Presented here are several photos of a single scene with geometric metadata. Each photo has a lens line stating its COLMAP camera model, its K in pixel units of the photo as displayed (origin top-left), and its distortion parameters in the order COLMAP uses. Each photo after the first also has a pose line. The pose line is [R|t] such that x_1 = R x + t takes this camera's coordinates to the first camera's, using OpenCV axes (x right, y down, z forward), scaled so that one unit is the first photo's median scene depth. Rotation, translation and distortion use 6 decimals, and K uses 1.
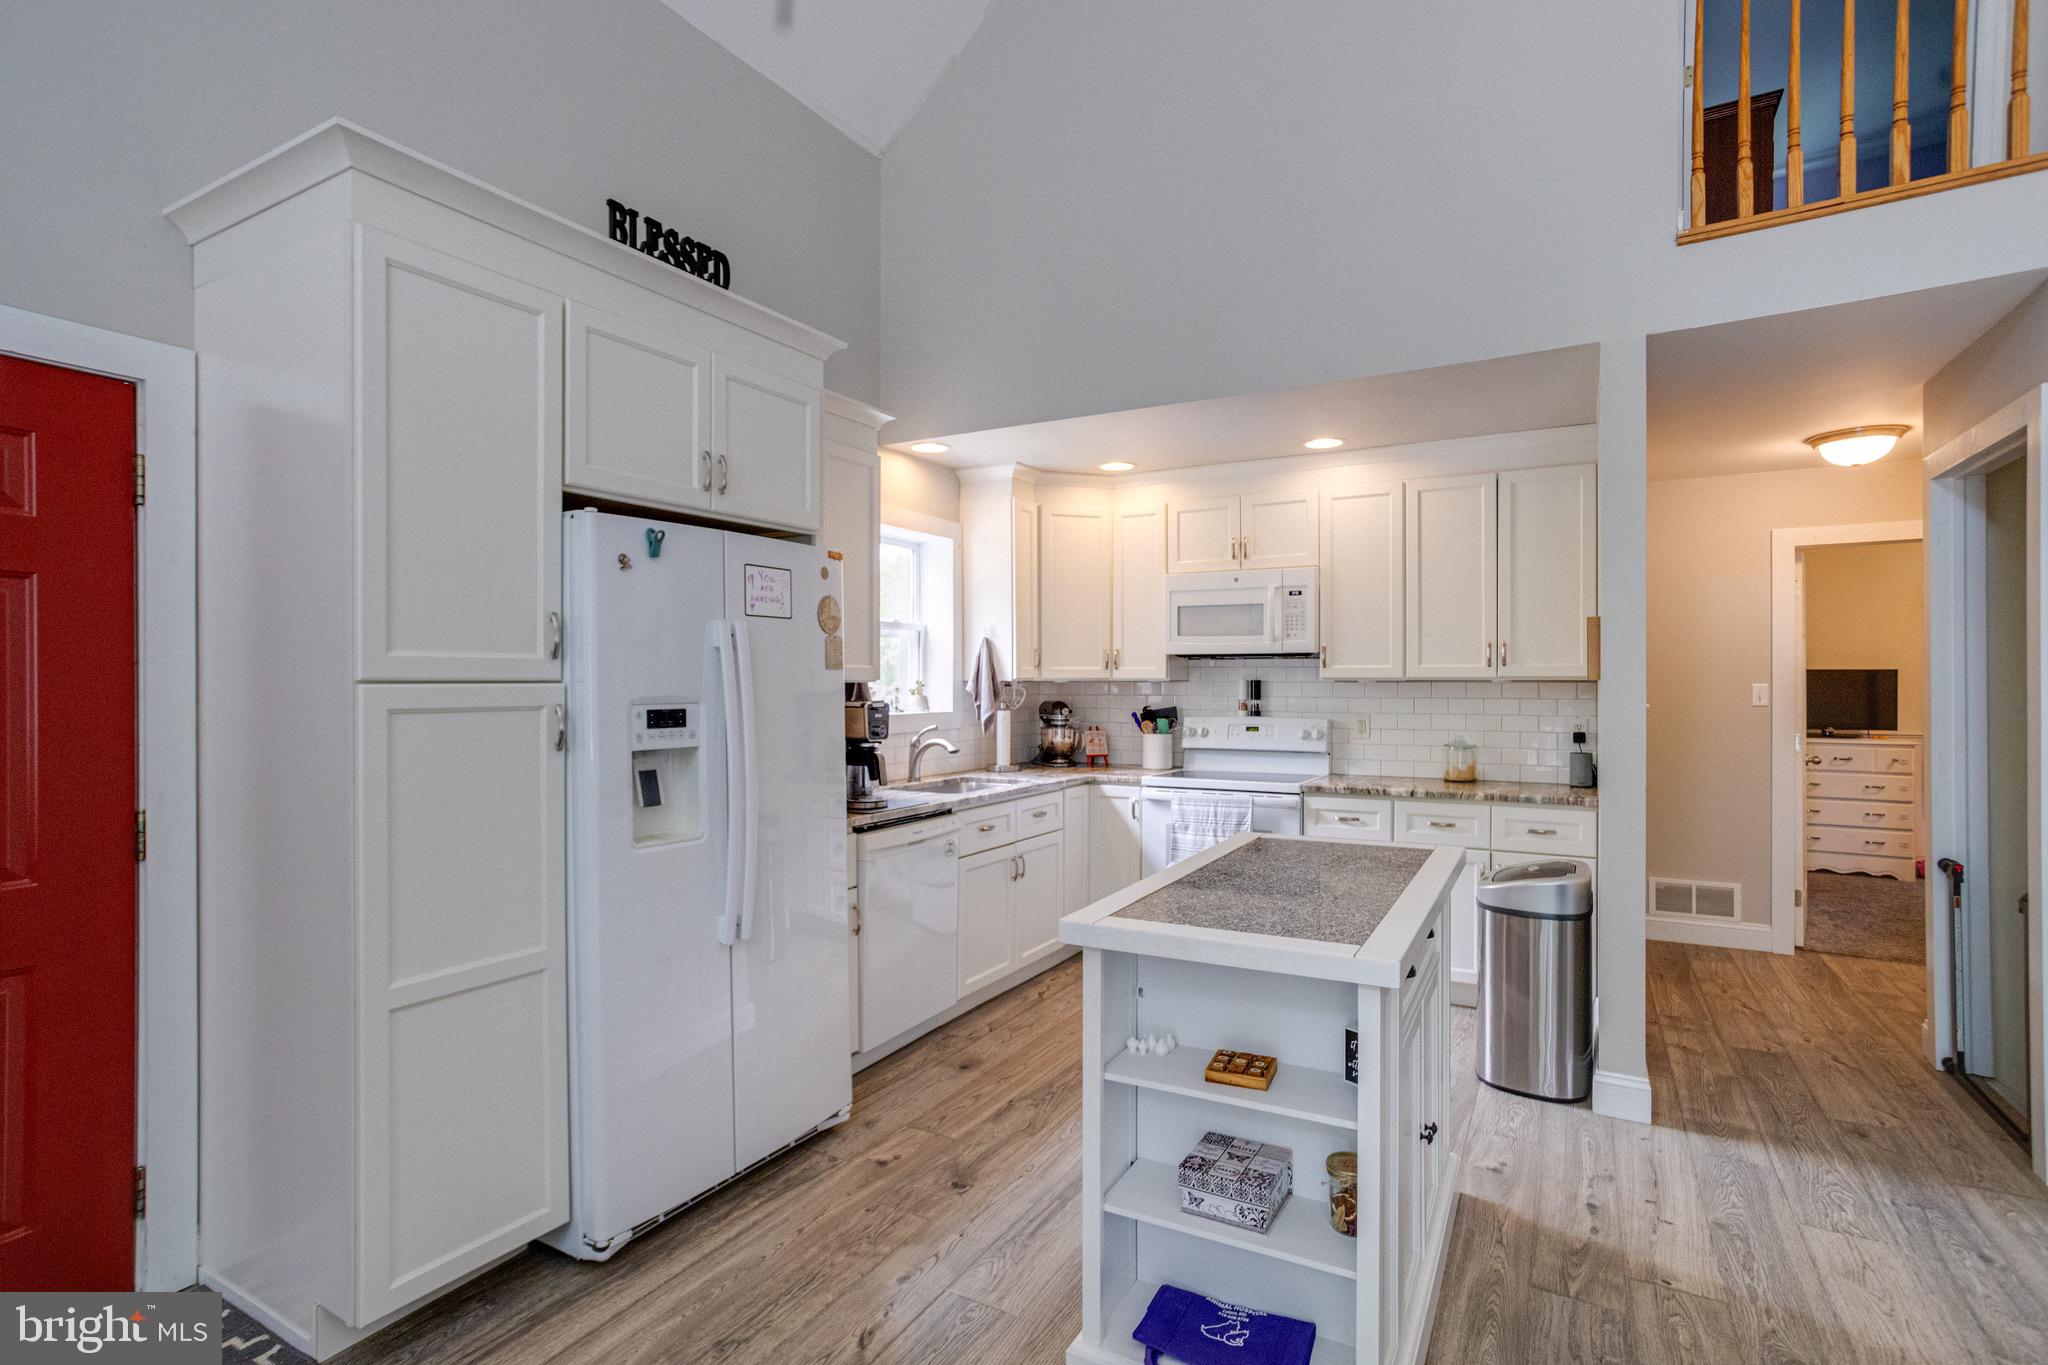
lens RADIAL K [[1005.0, 0, 1005.5], [0, 1005.0, 678.0], [0, 0, 1]] dist [-0.049116, 0.039359]
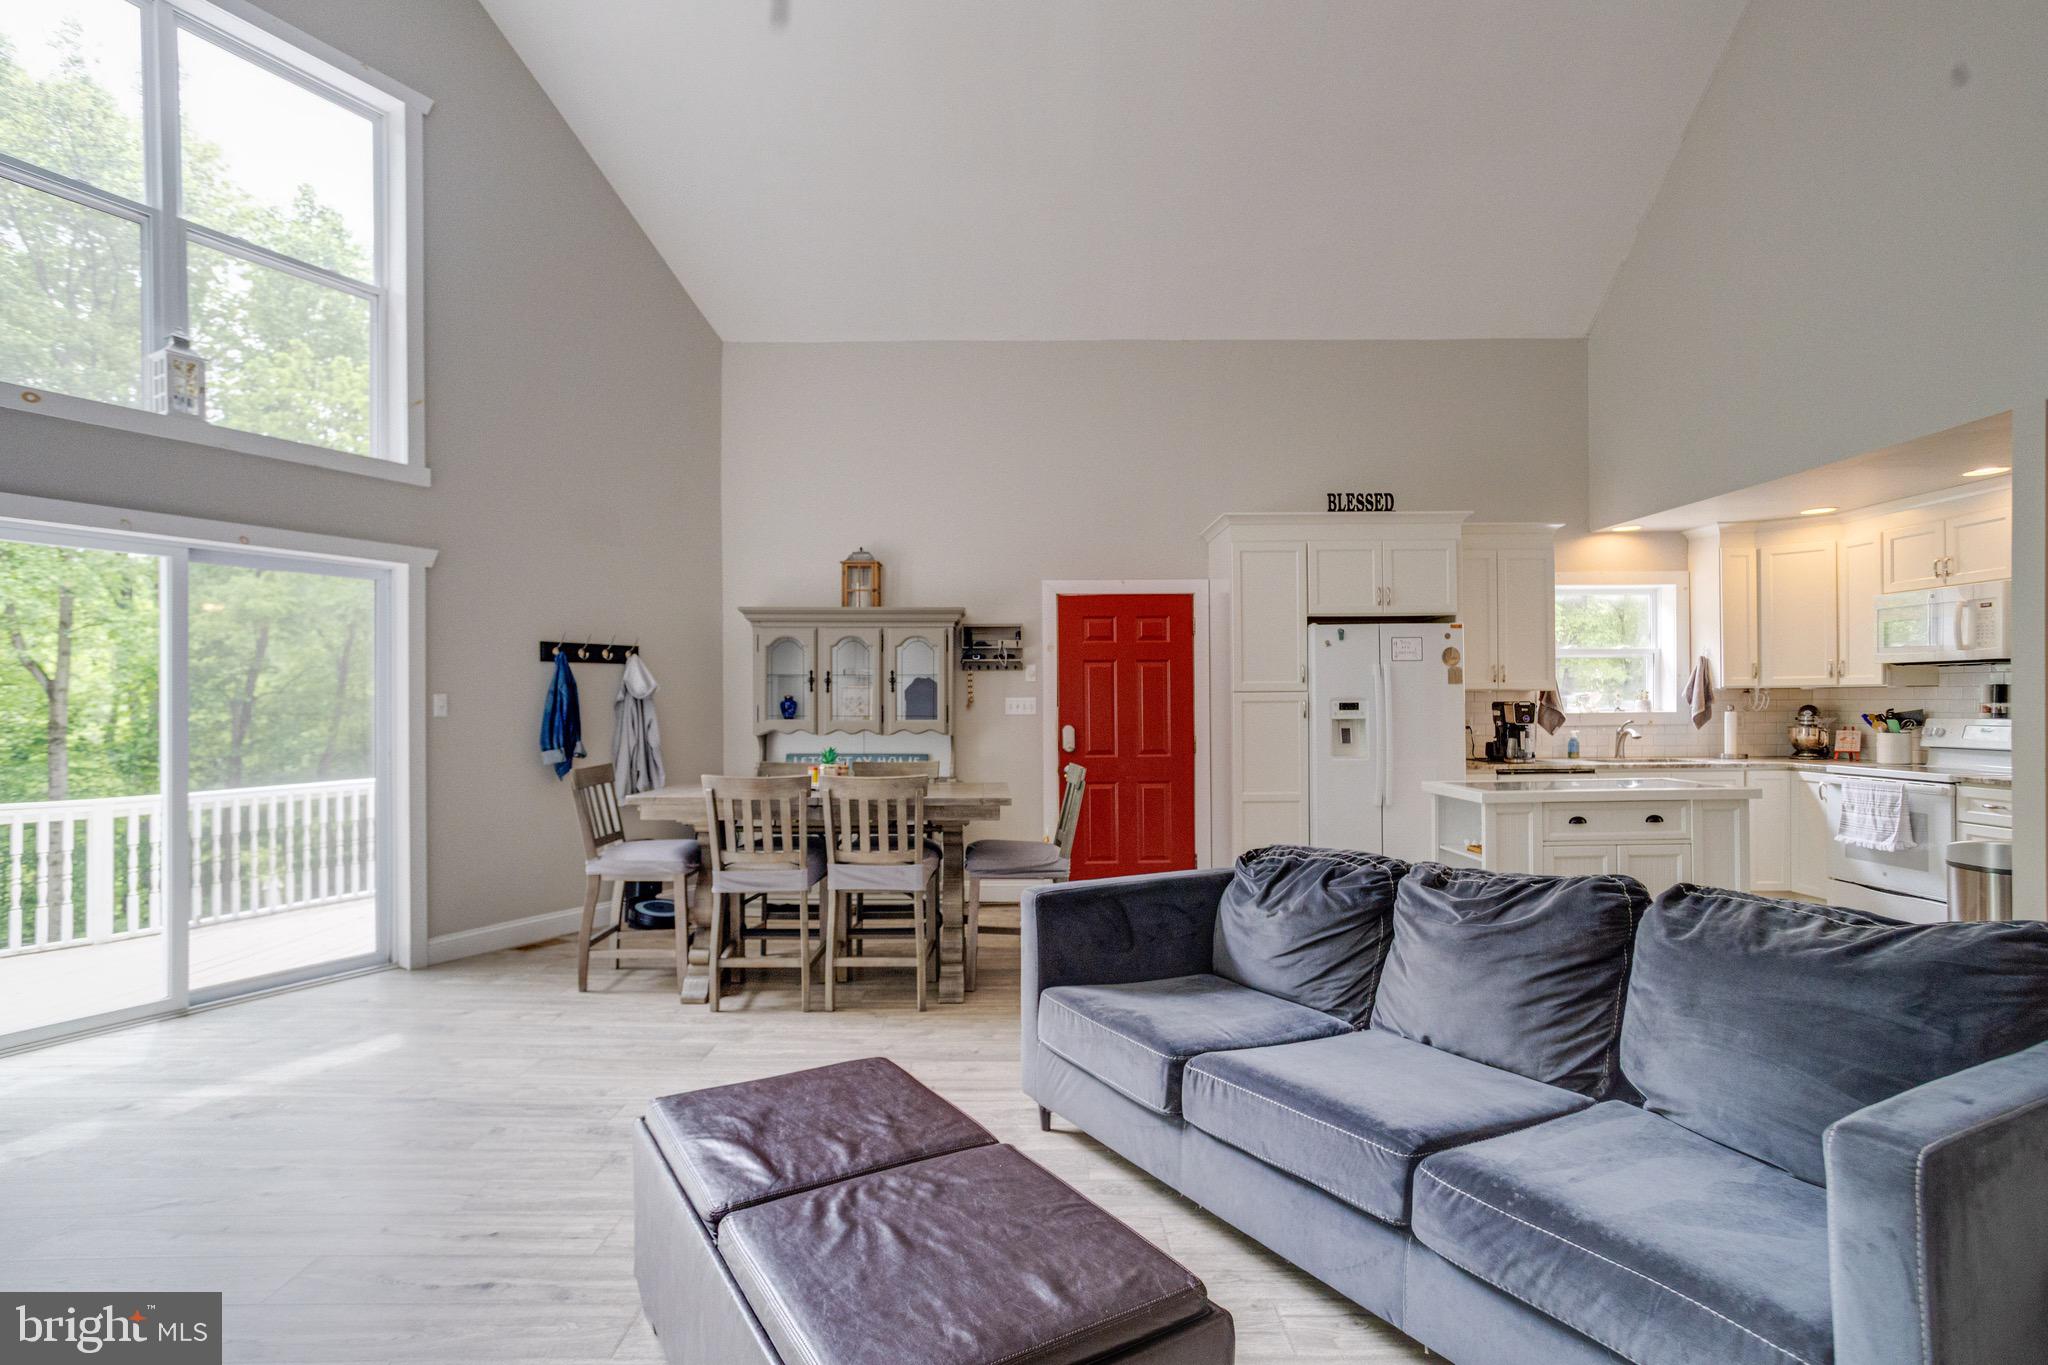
lens RADIAL K [[1012.6, 0, 1021.1], [0, 1012.6, 705.4], [0, 0, 1]] dist [-0.041582, 0.039437]
pose [[0.513006, 0.000321, -0.858385, 0.708337], [0.009990, 0.999930, 0.006344, 0.008045], [0.858327, -0.011830, 0.512967, -0.488339]]
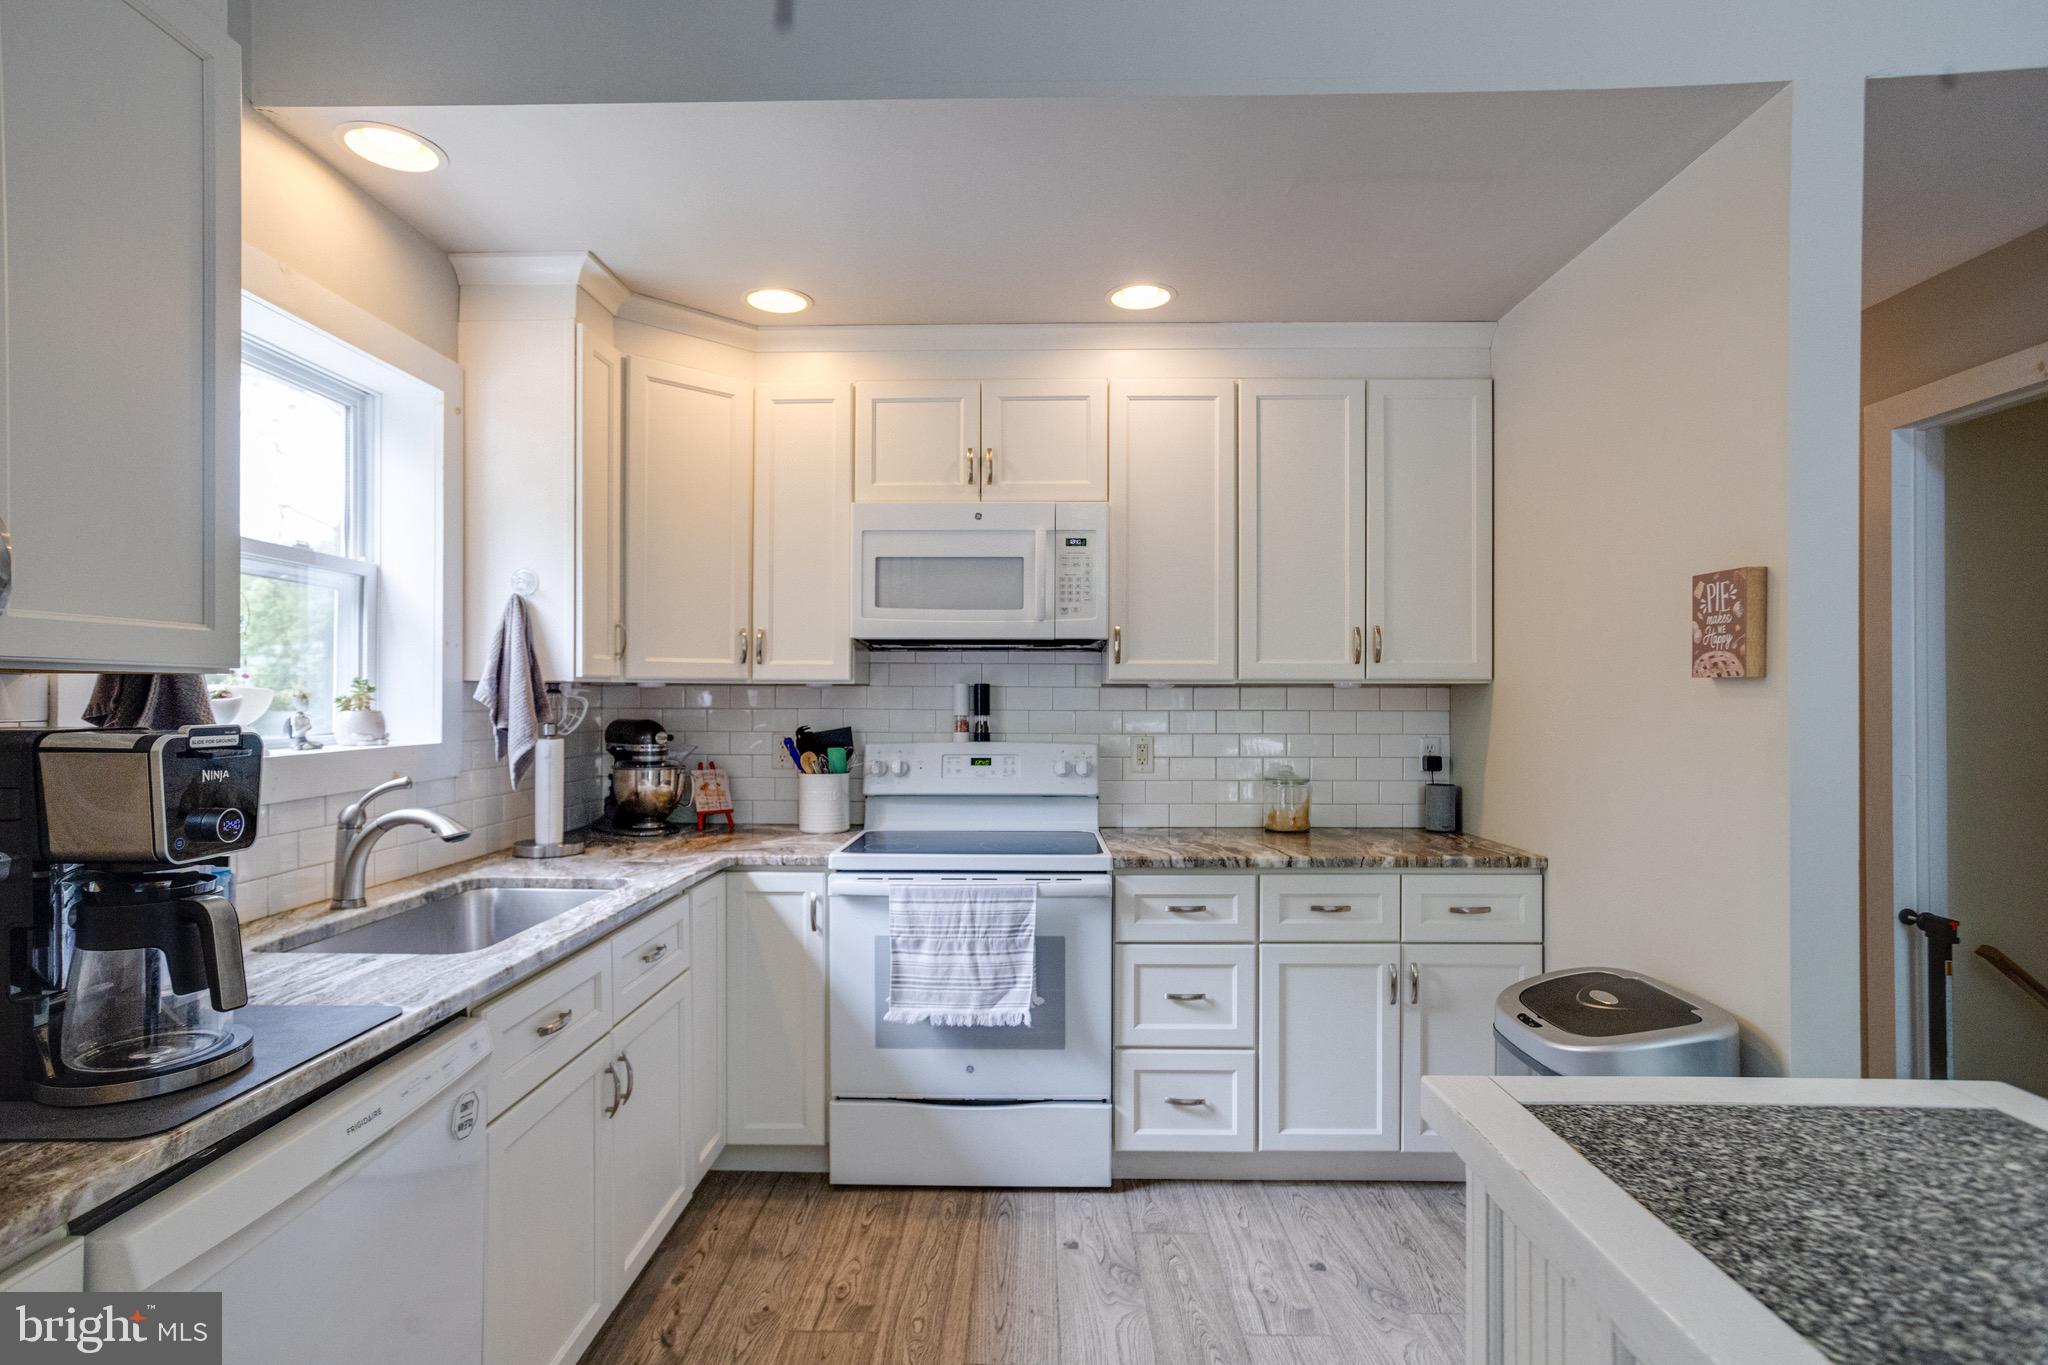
lens RADIAL K [[1020.8, 0, 1009.6], [0, 1020.8, 693.1], [0, 0, 1]] dist [-0.060002, 0.071273]
pose [[0.879588, 0.002757, 0.475729, -0.046619], [-0.002659, 0.999996, -0.000878, 0.009306], [-0.475729, -0.000493, 0.879592, 0.473965]]
